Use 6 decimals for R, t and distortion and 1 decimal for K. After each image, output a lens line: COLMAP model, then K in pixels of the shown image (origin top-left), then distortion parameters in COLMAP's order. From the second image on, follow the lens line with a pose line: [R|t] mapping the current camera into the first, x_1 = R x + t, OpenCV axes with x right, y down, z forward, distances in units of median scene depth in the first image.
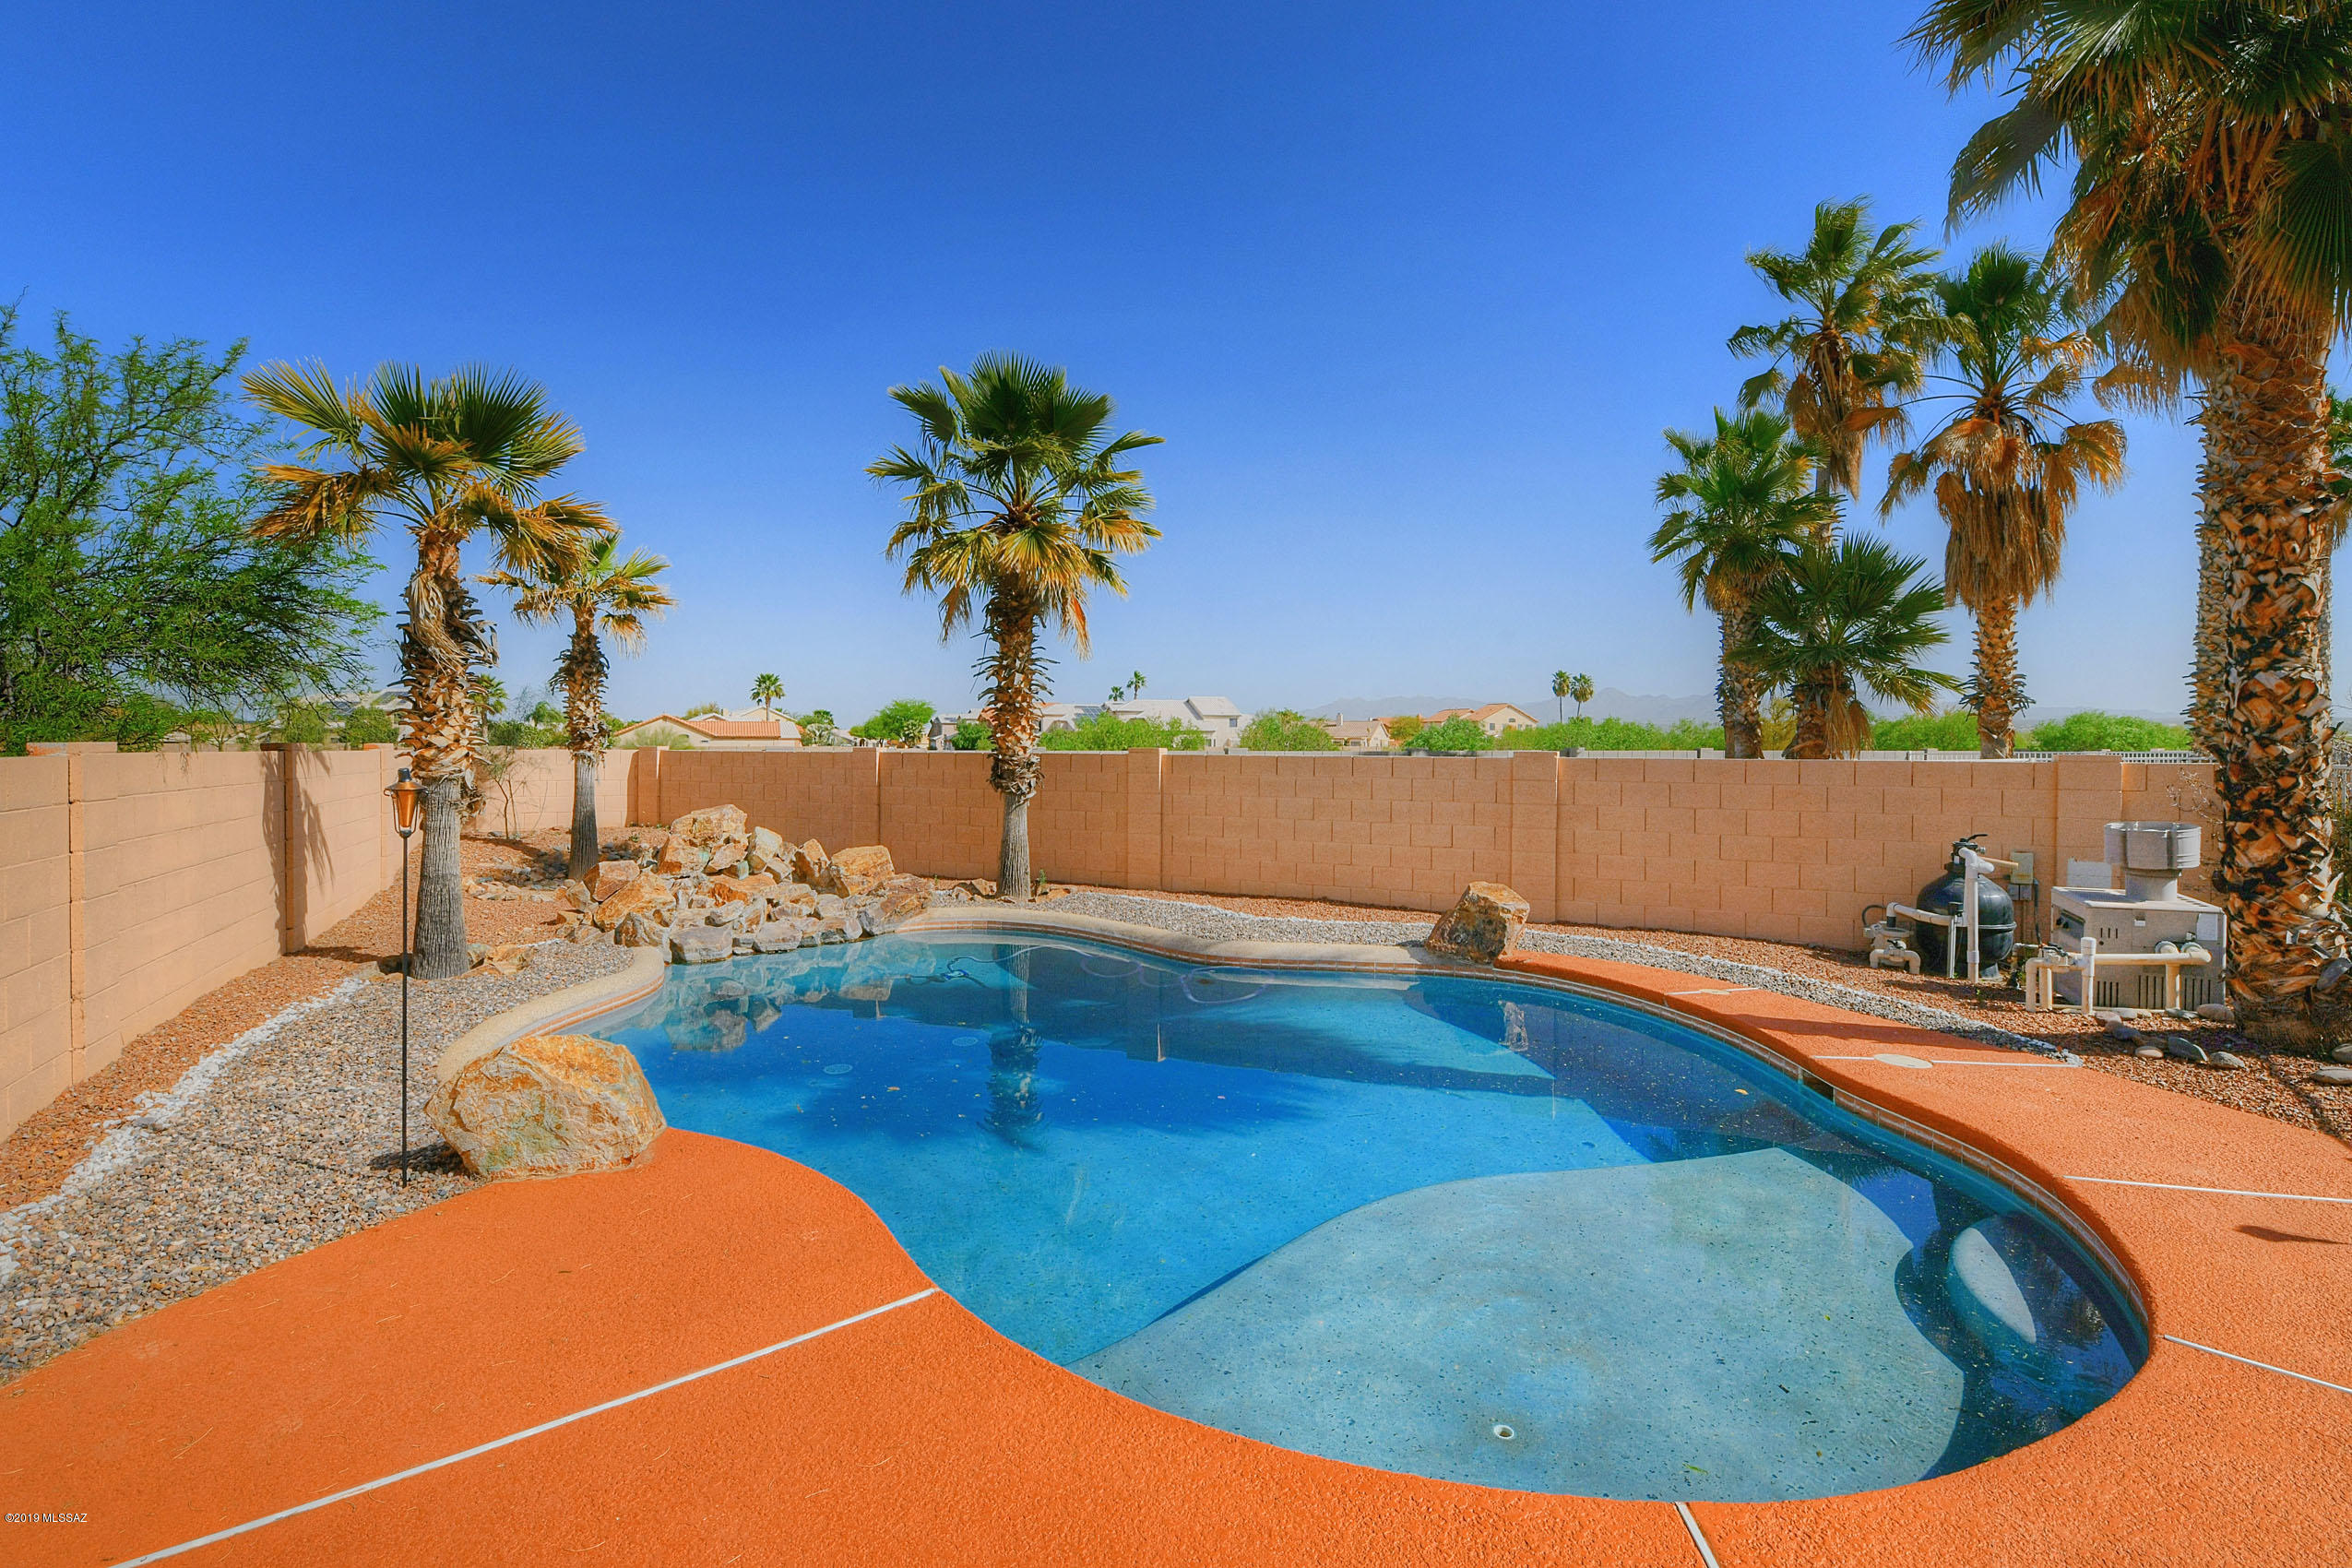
lens RADIAL K [[1063.8, 0, 1232.6], [0, 1063.8, 765.2], [0, 0, 1]] dist [-0.002492, -0.006221]
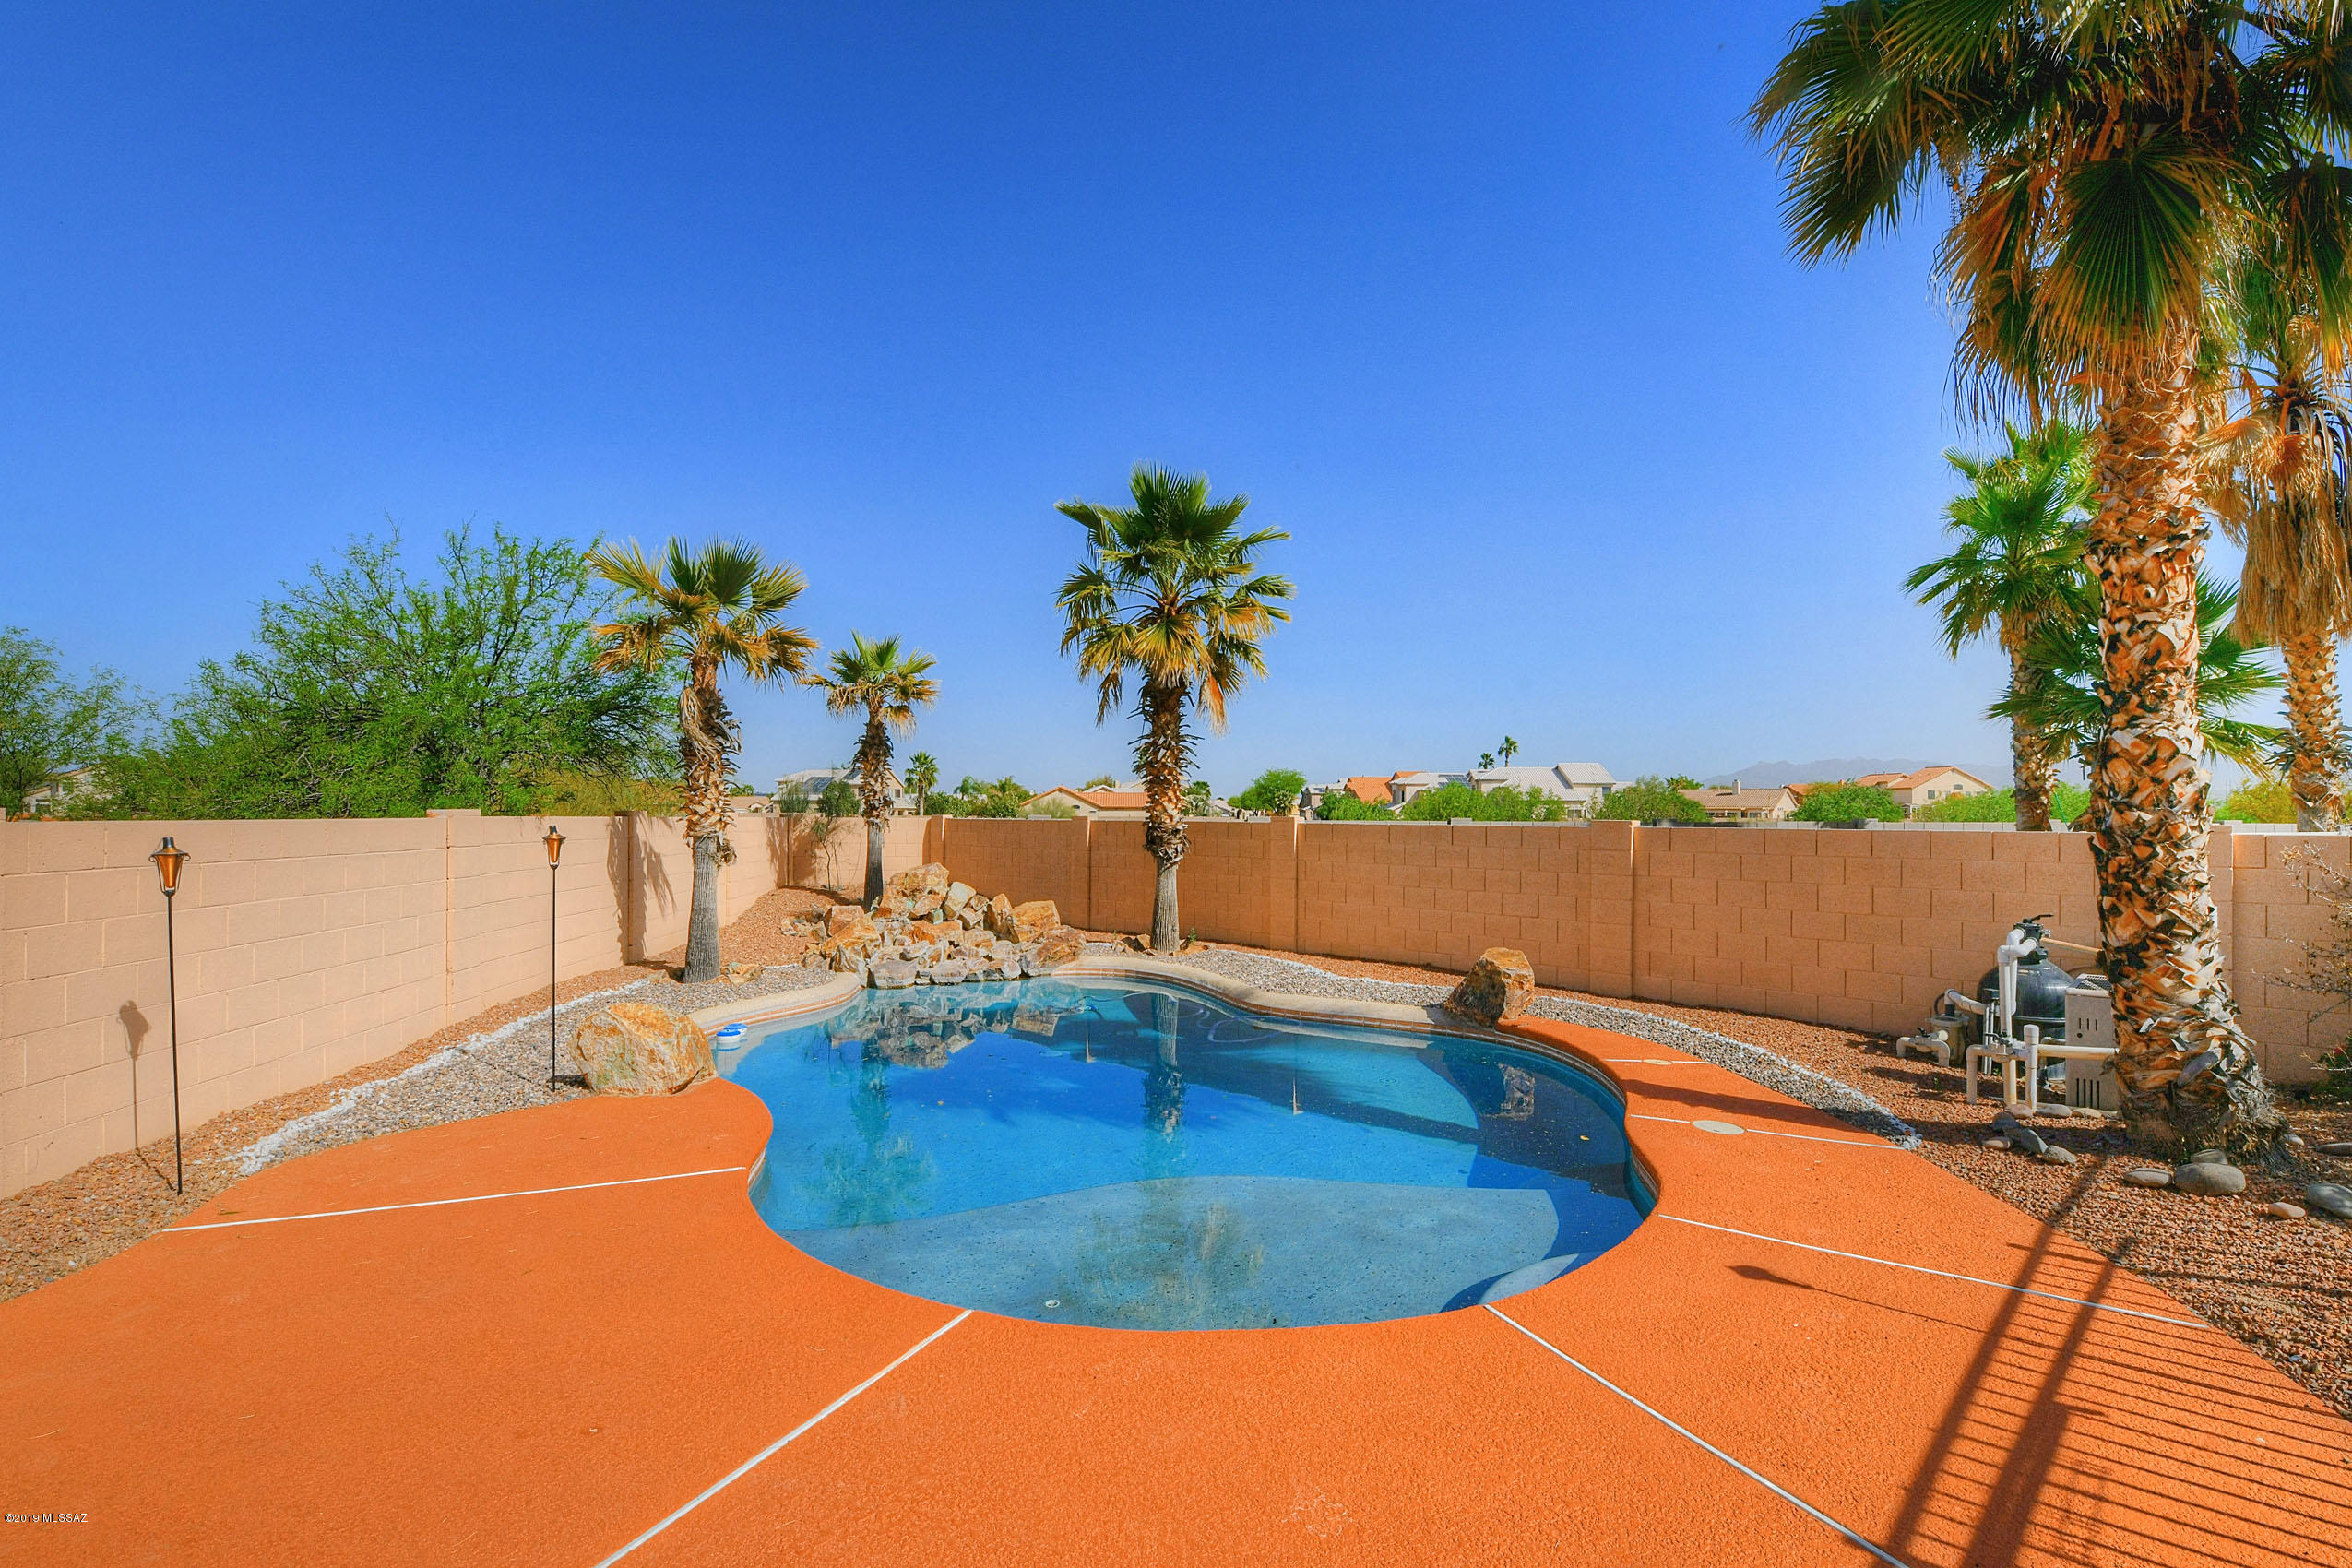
lens RADIAL K [[1117.9, 0, 1203.4], [0, 1117.9, 810.5], [0, 0, 1]] dist [-0.016955, -0.000333]
pose [[0.933013, -0.000219, -0.359842, 0.352193], [-0.008446, 0.999711, -0.022508, 0.005161], [0.359743, 0.024039, 0.932742, -0.099069]]
